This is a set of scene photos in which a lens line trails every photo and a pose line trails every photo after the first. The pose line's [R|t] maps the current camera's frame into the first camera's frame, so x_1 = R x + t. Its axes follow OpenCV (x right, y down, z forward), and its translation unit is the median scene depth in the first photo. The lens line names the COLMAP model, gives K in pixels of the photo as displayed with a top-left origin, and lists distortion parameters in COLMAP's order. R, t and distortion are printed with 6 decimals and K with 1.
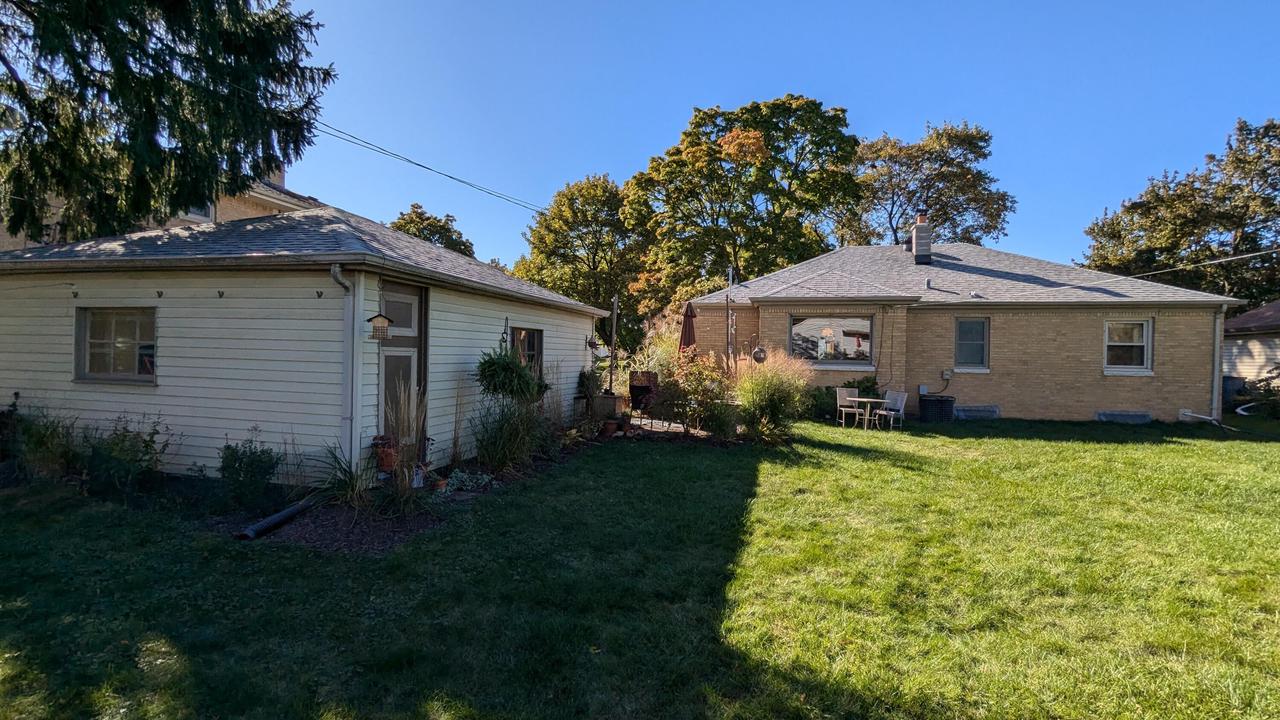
lens RADIAL K [[606.7, 0, 642.8], [0, 606.7, 361.8], [0, 0, 1]] dist [0.000518, 0.000018]
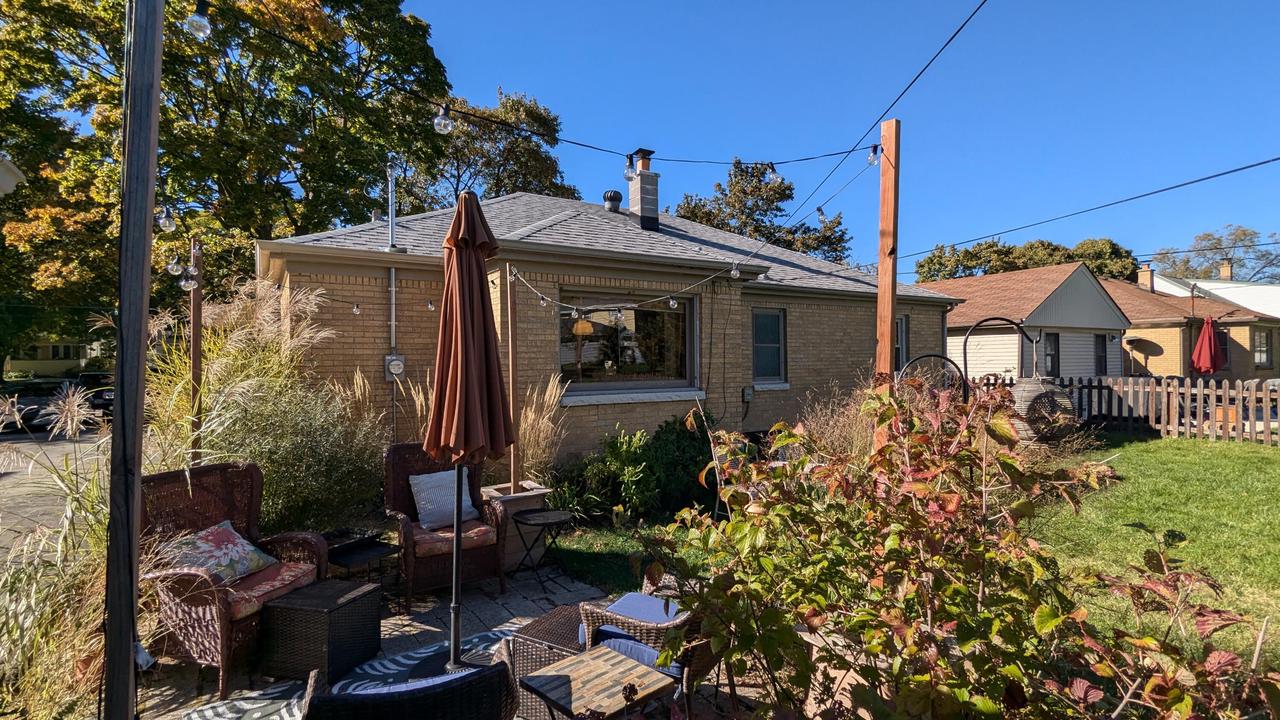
lens RADIAL K [[606.7, 0, 642.8], [0, 606.7, 361.8], [0, 0, 1]] dist [0.000518, 0.000018]
pose [[0.689410, -0.025147, 0.723934, -0.043429], [0.027240, 0.999590, 0.008782, -0.020063], [-0.723859, 0.013666, 0.689813, 0.555053]]
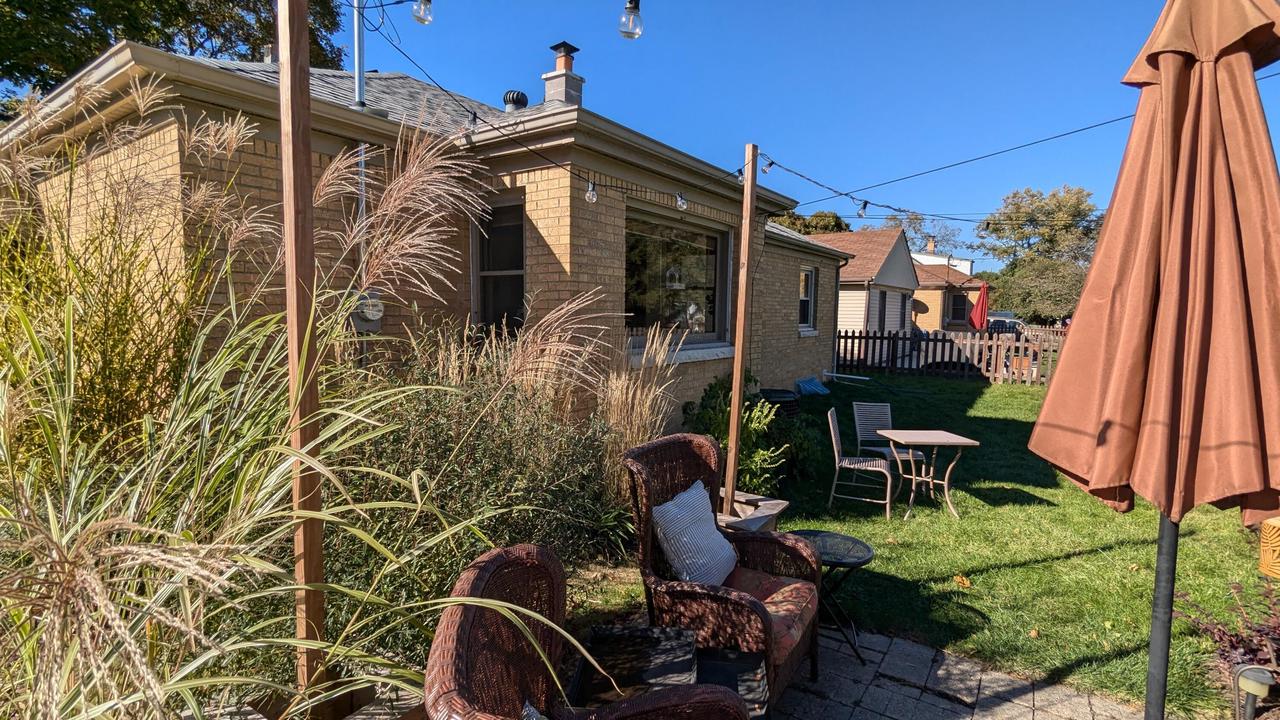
lens RADIAL K [[606.7, 0, 642.8], [0, 606.7, 361.8], [0, 0, 1]] dist [0.000518, 0.000018]
pose [[0.349954, -0.092141, 0.932224, -0.059125], [-0.000816, 0.995120, 0.098664, -0.020512], [-0.936767, -0.035288, 0.348171, 0.787101]]
